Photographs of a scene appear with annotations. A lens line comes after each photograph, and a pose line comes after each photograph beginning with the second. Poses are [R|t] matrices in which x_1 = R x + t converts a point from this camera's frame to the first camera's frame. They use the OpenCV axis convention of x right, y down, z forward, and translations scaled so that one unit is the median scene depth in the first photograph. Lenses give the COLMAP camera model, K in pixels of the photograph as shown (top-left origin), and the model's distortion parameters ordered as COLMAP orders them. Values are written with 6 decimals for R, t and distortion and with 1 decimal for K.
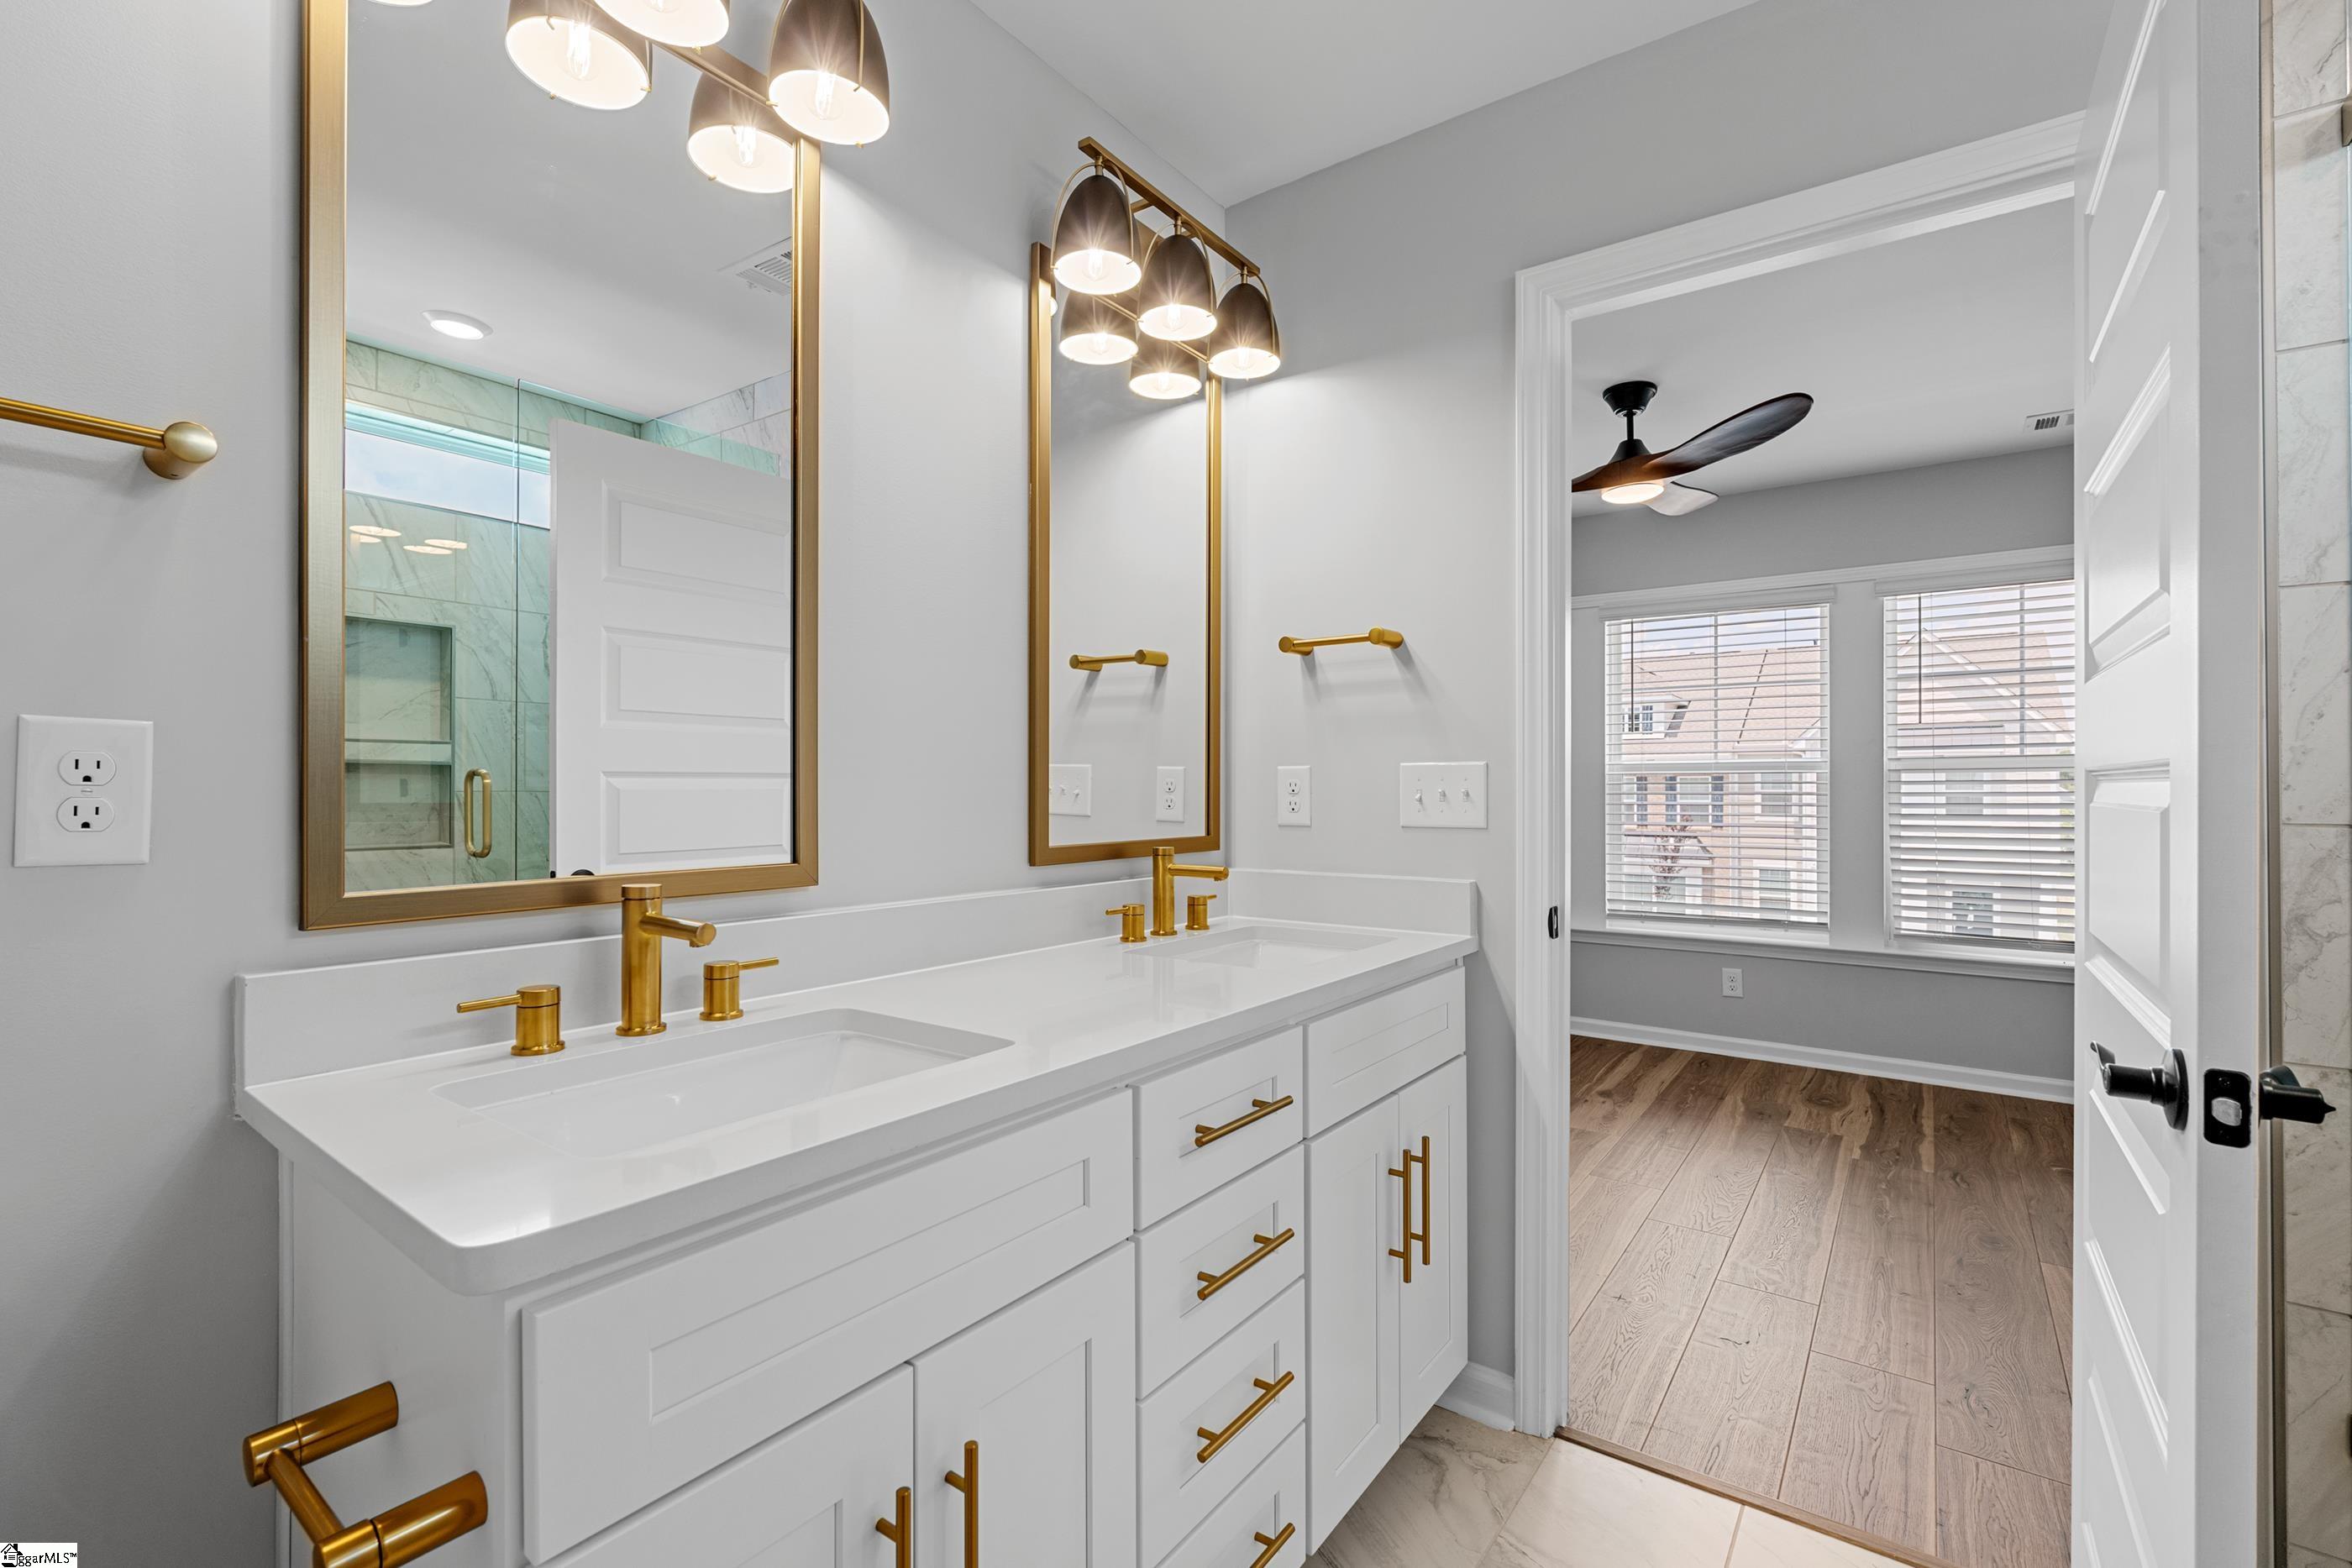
lens RADIAL K [[1047.0, 0, 1176.0], [0, 1047.0, 784.0], [0, 0, 1]] dist [0.009578, 0.000283]
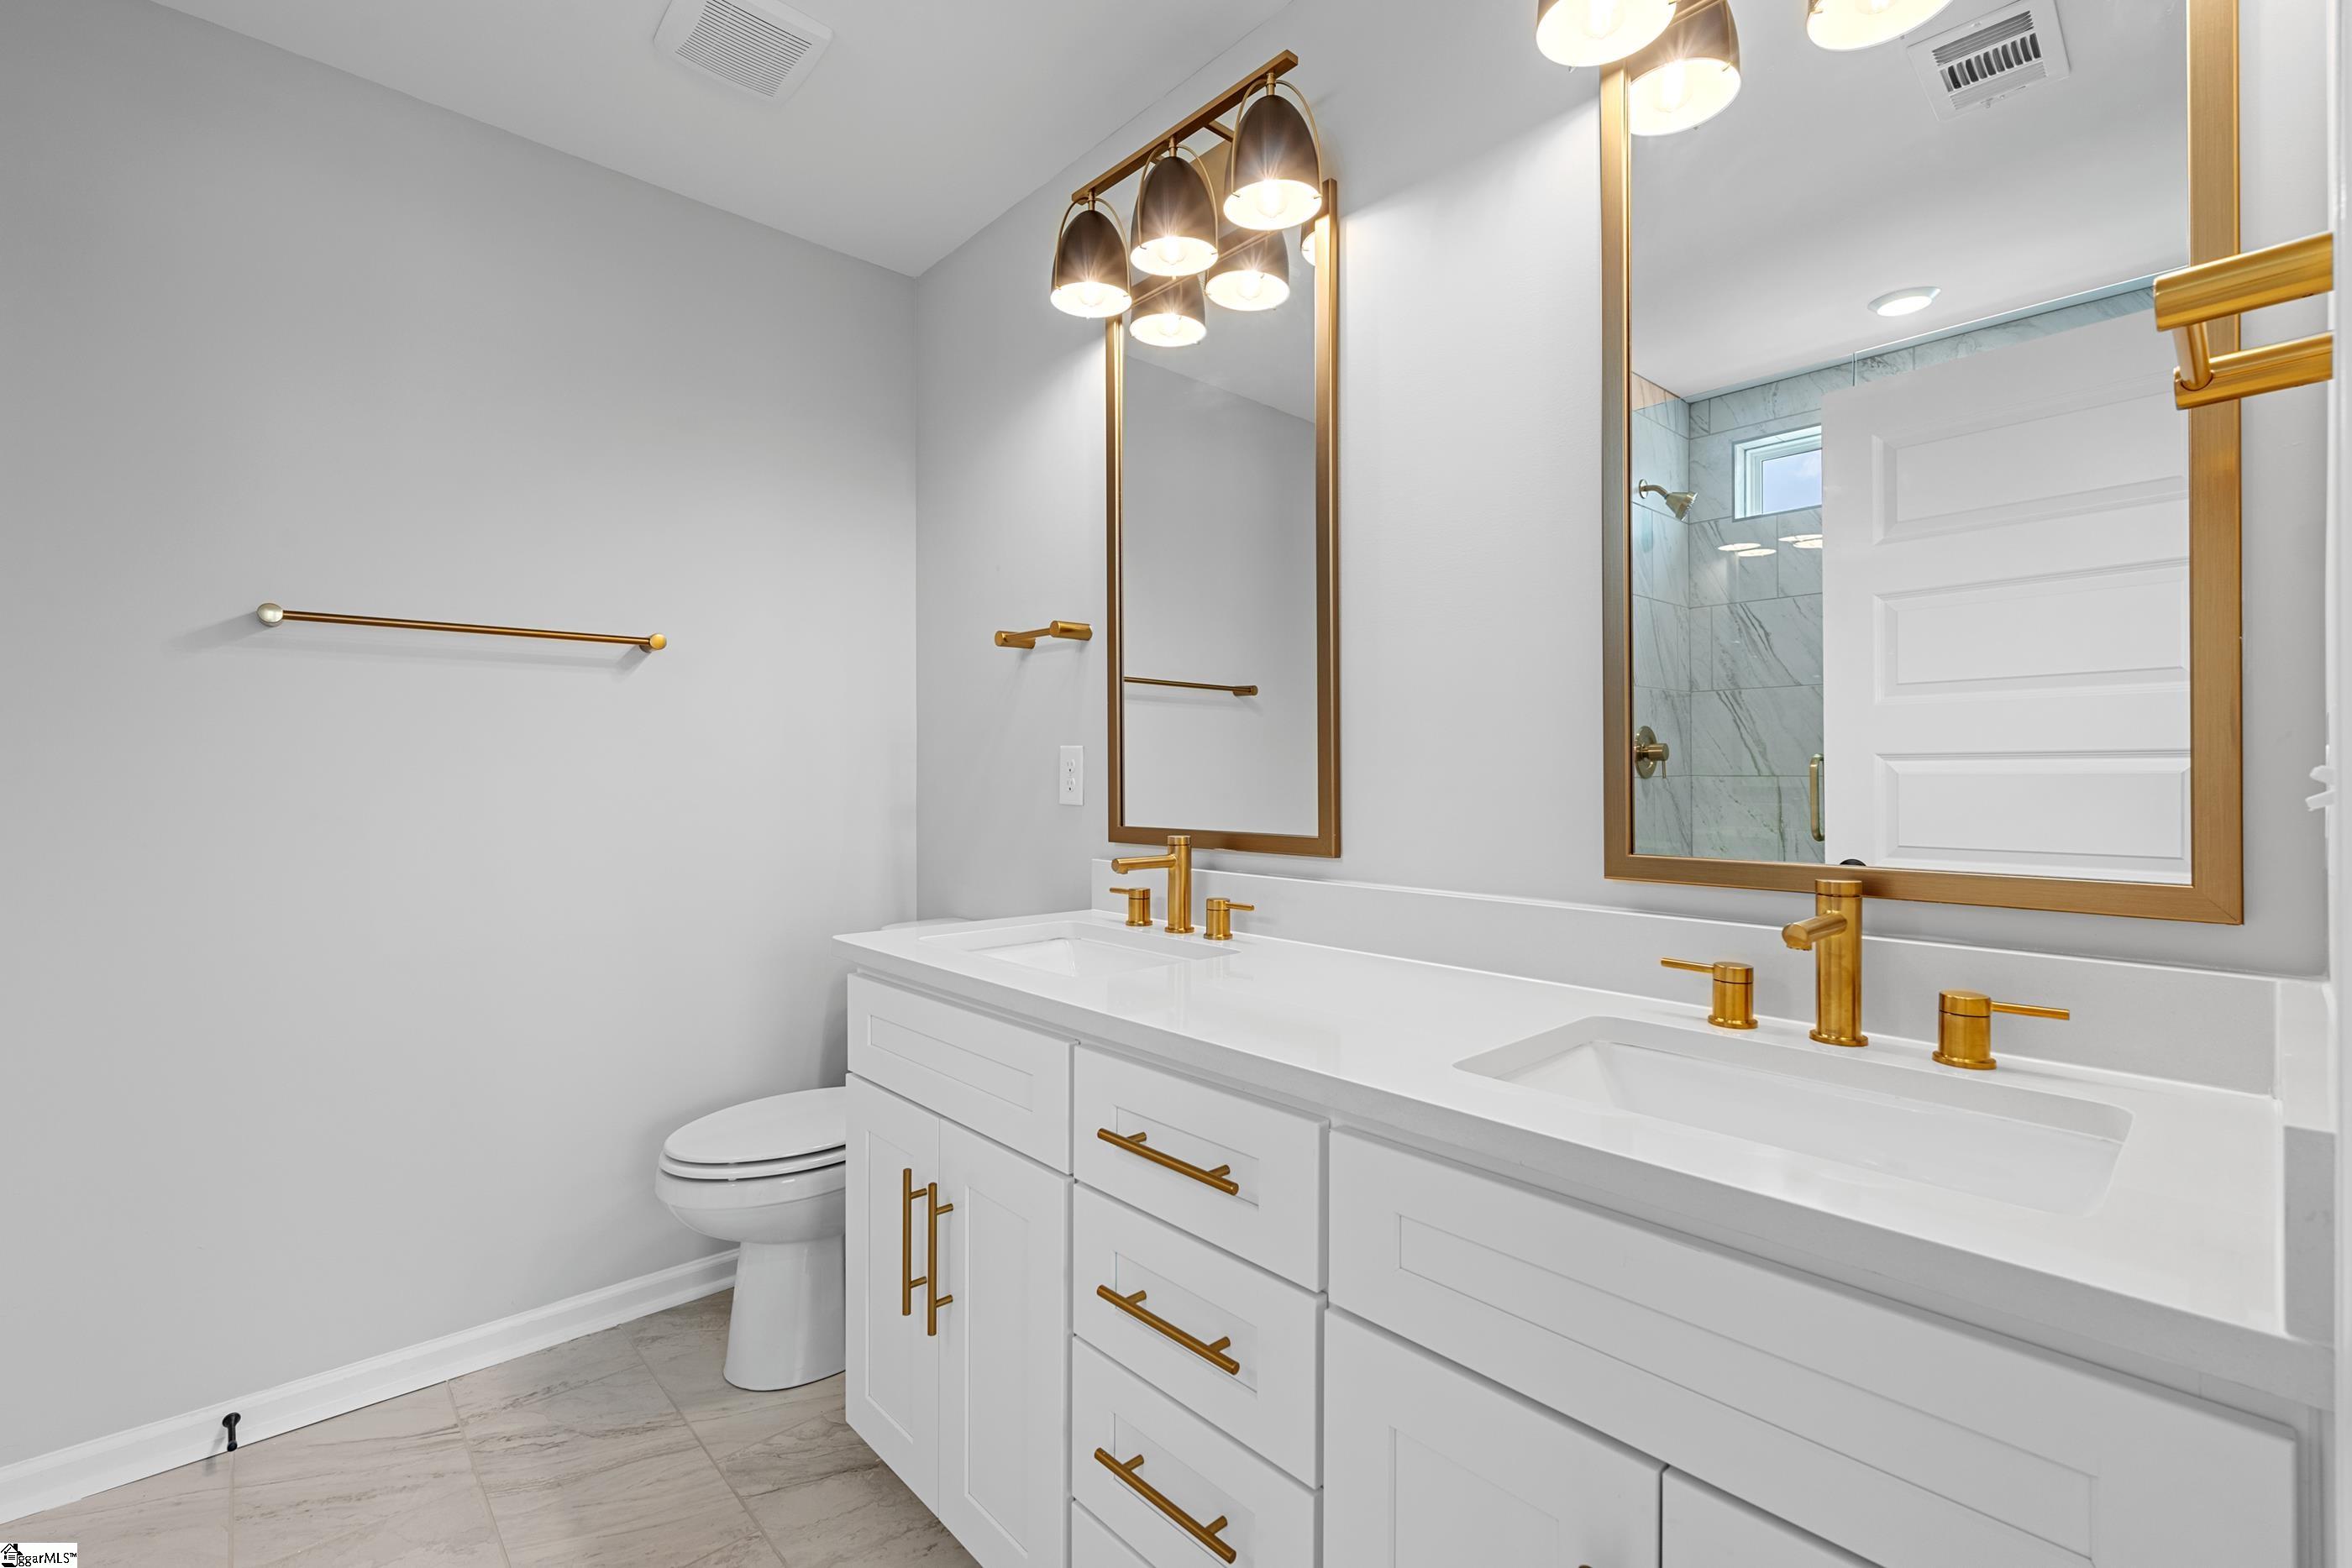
lens RADIAL K [[996.1, 0, 1176.0], [0, 996.1, 784.0], [0, 0, 1]] dist [0.025263, 0.000053]
pose [[-0.173520, 0.010065, -0.984779, 0.619527], [0.006490, 0.999938, 0.009076, 0.003051], [0.984809, -0.004816, -0.173575, 0.820737]]
